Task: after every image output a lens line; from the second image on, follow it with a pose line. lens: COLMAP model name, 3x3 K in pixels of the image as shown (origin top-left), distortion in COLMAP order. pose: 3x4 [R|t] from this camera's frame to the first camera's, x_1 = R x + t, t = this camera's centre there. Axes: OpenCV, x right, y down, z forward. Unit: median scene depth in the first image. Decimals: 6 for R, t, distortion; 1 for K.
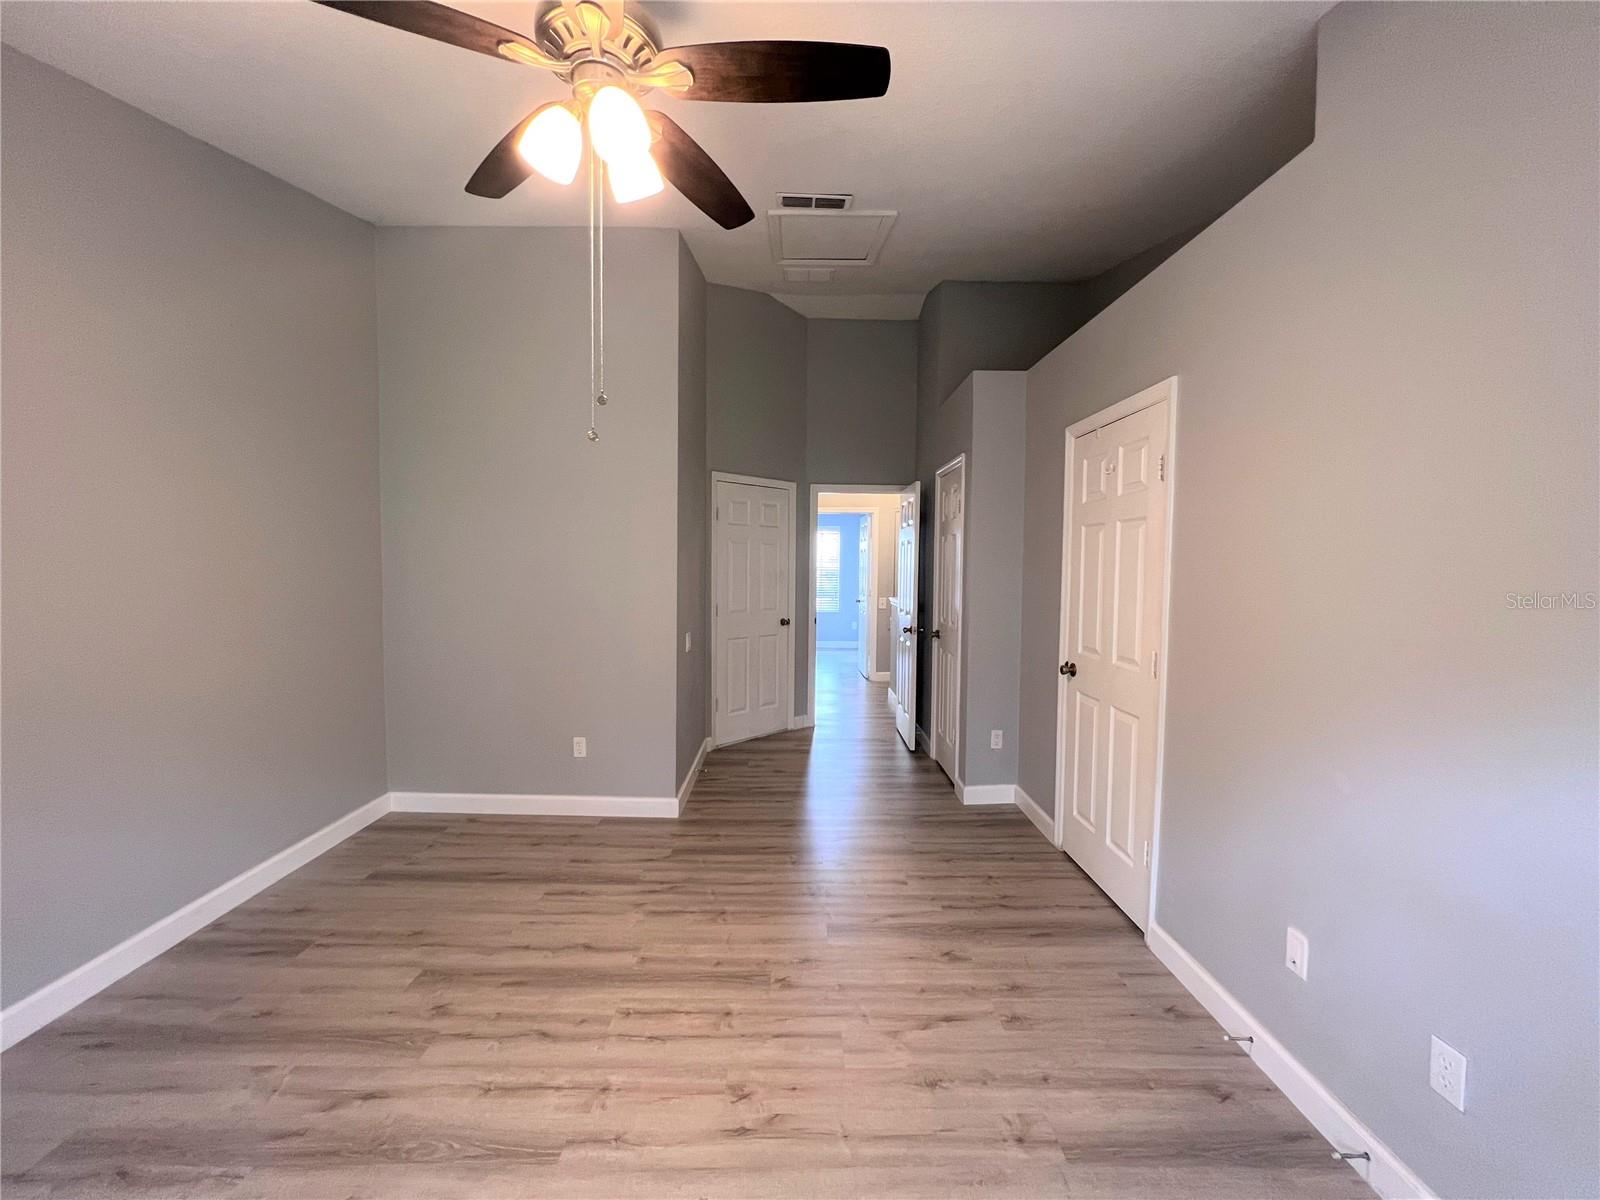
lens RADIAL K [[640.3, 0, 796.9], [0, 640.3, 598.2], [0, 0, 1]] dist [-0.004063, 0.000655]
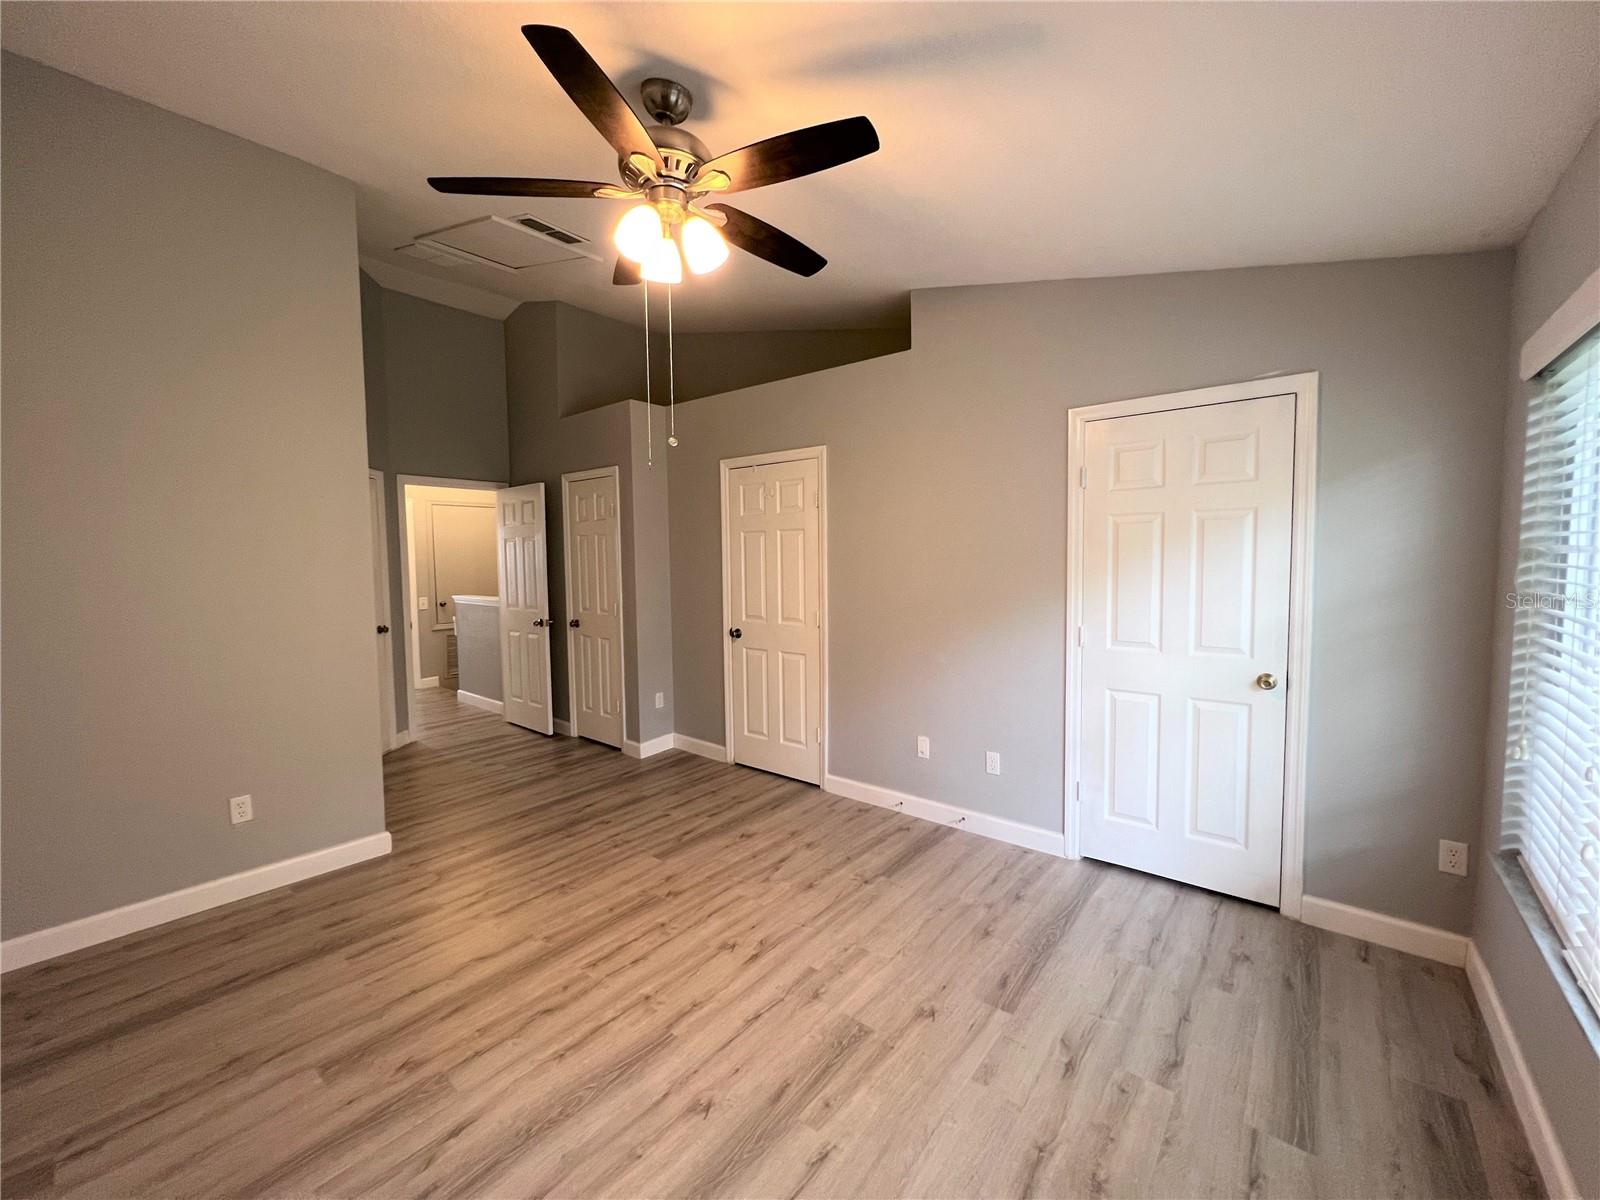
lens RADIAL K [[640.0, 0, 797.0], [0, 640.0, 597.3], [0, 0, 1]] dist [-0.002996, 0.000332]
pose [[0.642414, -0.066884, 0.763434, -0.755334], [0.057501, 0.997583, 0.039012, -0.020134], [-0.764198, 0.018837, 0.644707, -0.016331]]
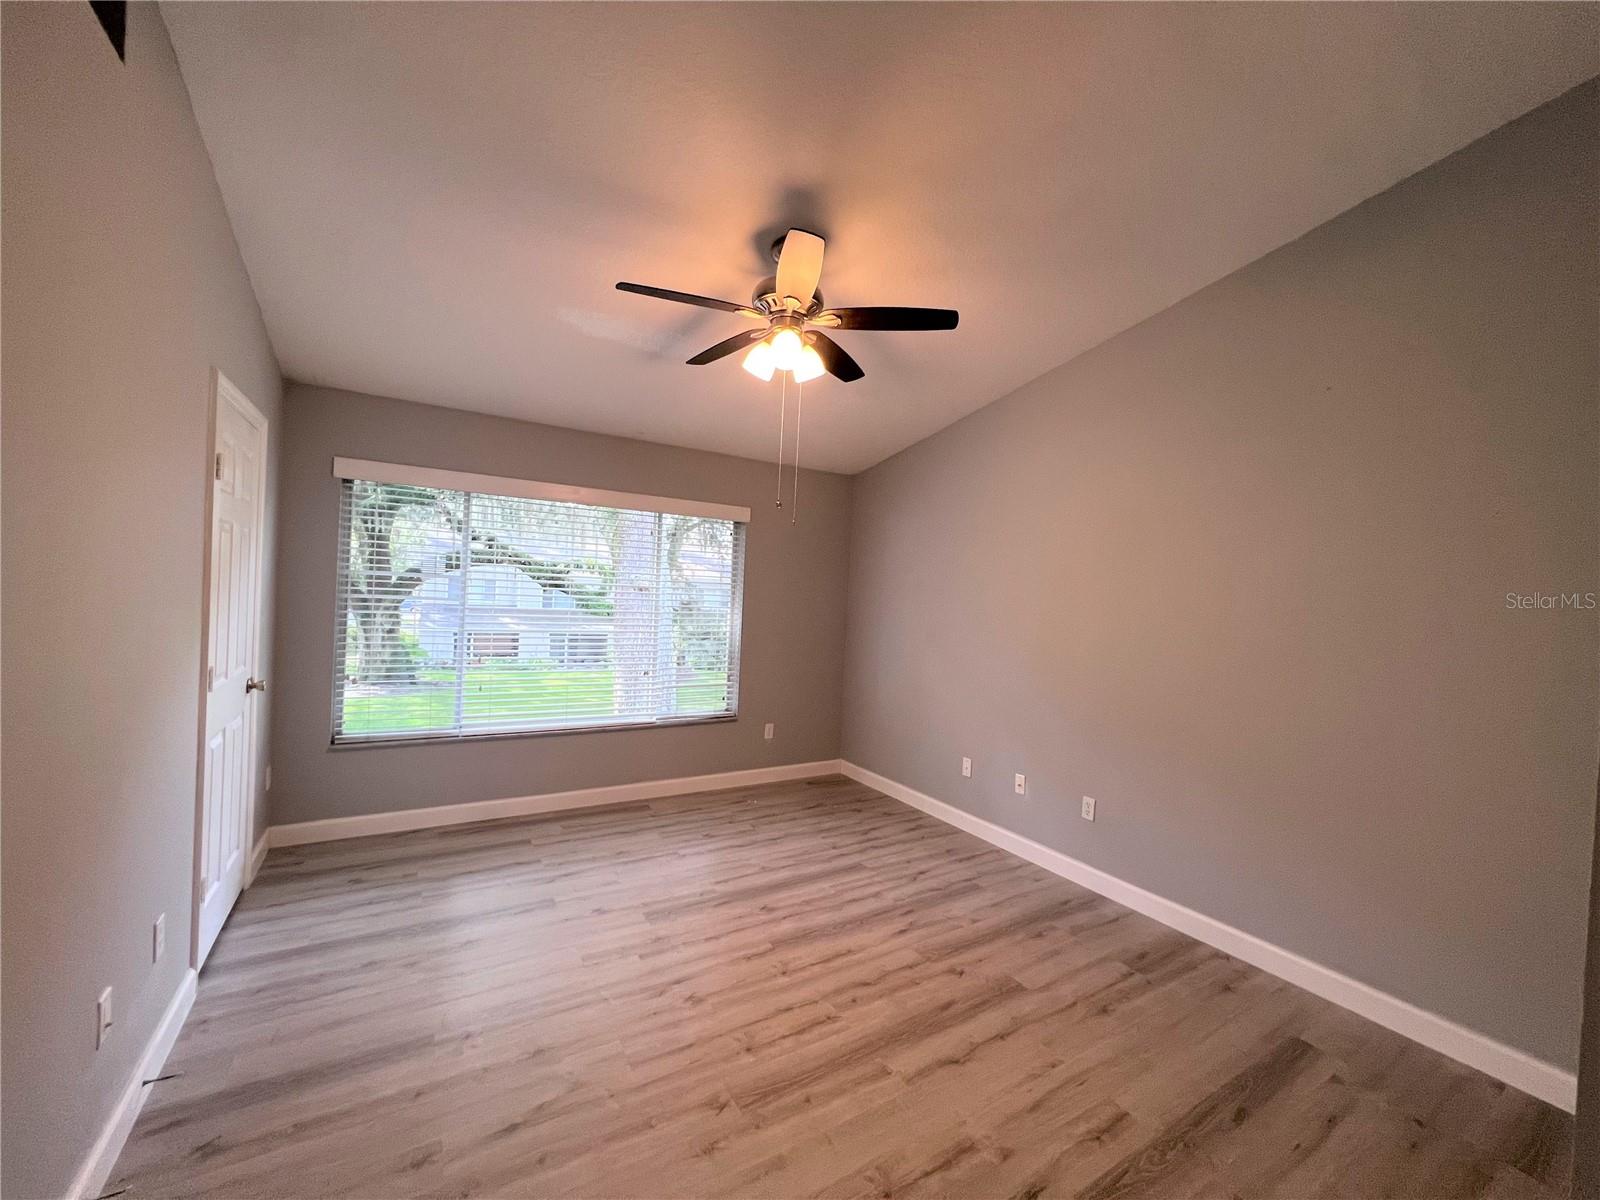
lens RADIAL K [[640.3, 0, 796.9], [0, 640.3, 598.2], [0, 0, 1]] dist [-0.004063, 0.000655]
pose [[-0.858335, -0.044789, -0.511131, 0.331025], [-0.083861, 0.995033, 0.053636, -0.103585], [0.506190, 0.088902, -0.857827, 1.631919]]
